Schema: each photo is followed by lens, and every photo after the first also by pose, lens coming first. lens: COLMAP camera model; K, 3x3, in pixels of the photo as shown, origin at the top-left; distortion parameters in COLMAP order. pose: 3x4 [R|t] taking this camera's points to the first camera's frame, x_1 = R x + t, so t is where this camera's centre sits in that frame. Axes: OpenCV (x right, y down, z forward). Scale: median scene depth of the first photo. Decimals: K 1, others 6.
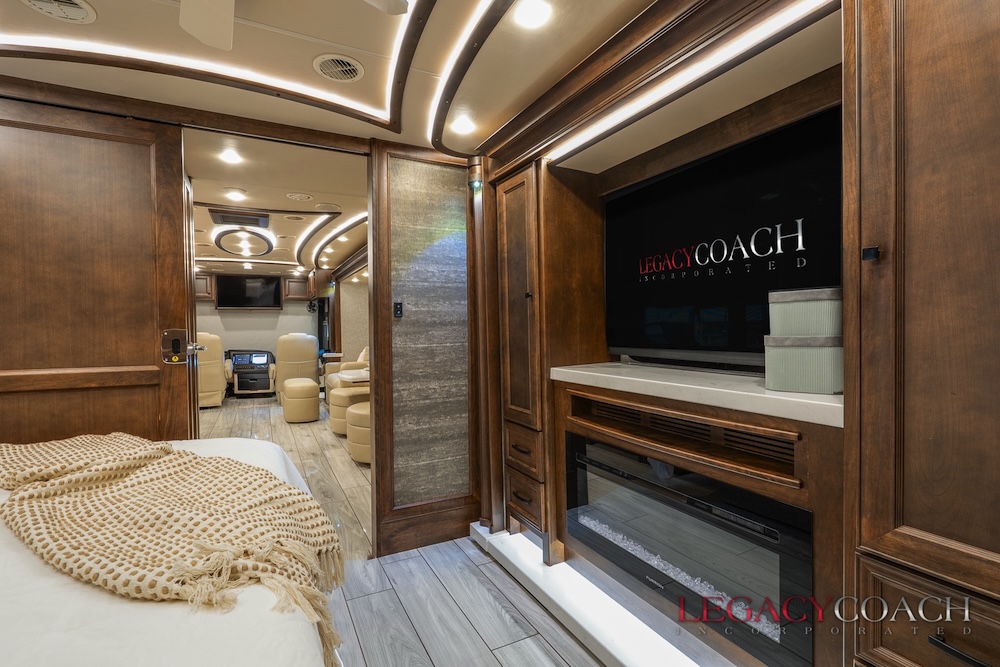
lens RADIAL K [[461.9, 0, 497.7], [0, 461.9, 344.5], [0, 0, 1]] dist [0.000064, 0.000479]
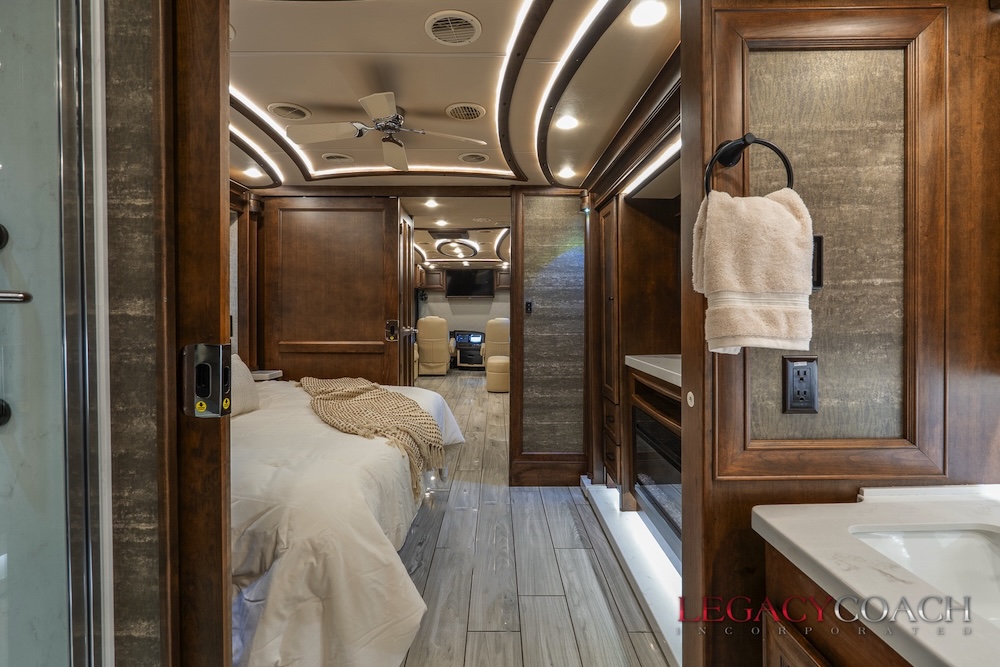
lens RADIAL K [[480.5, 0, 500.7], [0, 480.5, 329.1], [0, 0, 1]] dist [-0.002058, 0.000236]
pose [[0.891620, 0.028703, -0.451874, 0.350183], [-0.027393, 0.999580, 0.009443, -0.022821], [0.451955, 0.003959, 0.892032, -0.294991]]
